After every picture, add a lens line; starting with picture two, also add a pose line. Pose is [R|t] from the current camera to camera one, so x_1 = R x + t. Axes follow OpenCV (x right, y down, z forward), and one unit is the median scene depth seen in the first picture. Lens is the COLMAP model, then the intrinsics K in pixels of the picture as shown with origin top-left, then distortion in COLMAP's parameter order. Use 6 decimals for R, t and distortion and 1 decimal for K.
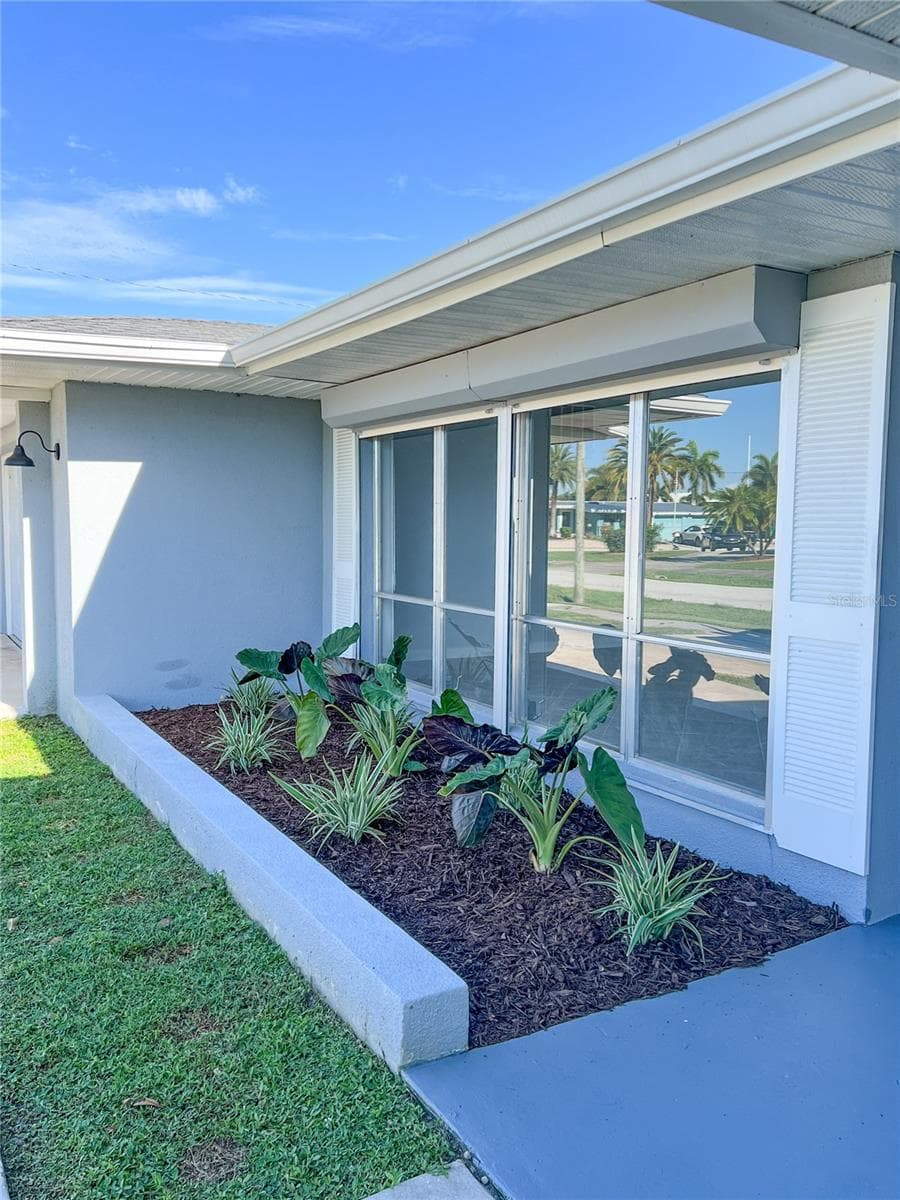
lens RADIAL K [[989.6, 0, 453.7], [0, 989.6, 600.7], [0, 0, 1]] dist [0.064673, -0.109416]
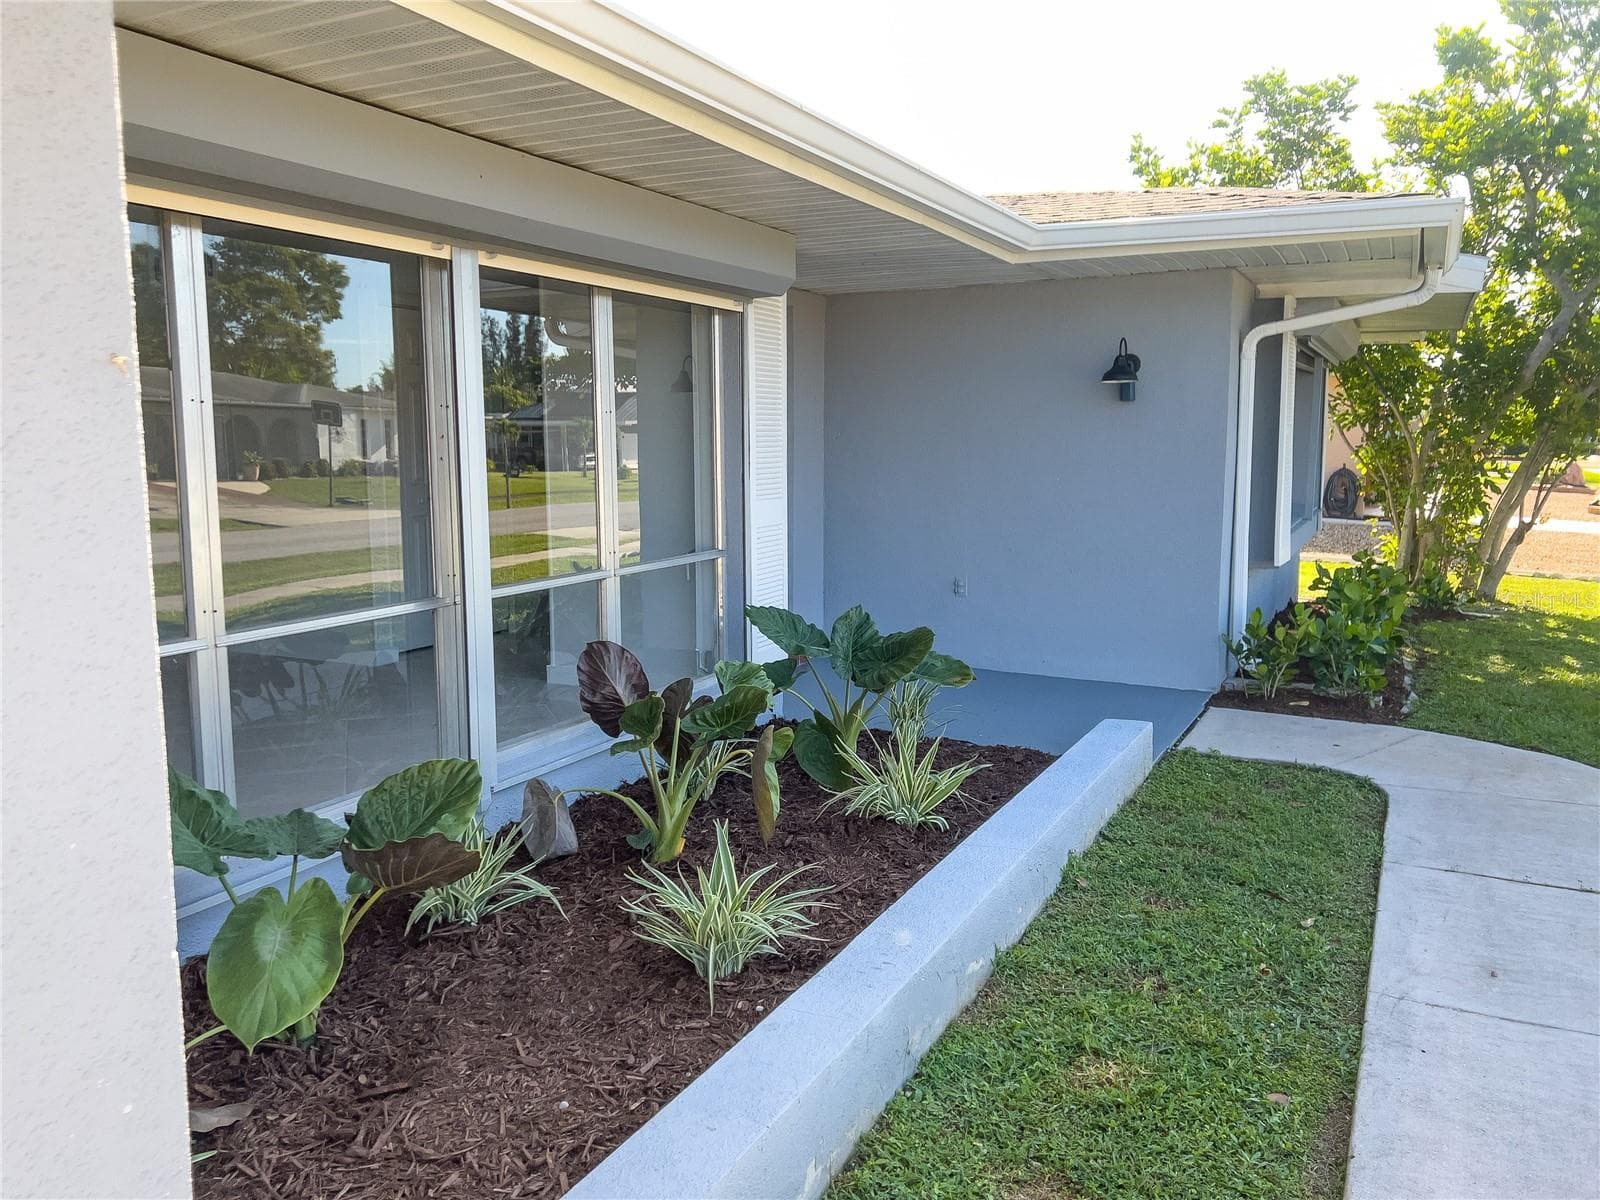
lens RADIAL K [[1295.8, 0, 800.0], [0, 1295.8, 600.0], [0, 0, 1]] dist [0.055415, -0.060504]
pose [[-0.560026, -0.107076, 0.821526, -1.093911], [0.069687, 0.982010, 0.175498, -0.165636], [-0.825539, 0.155533, -0.542490, 1.923251]]
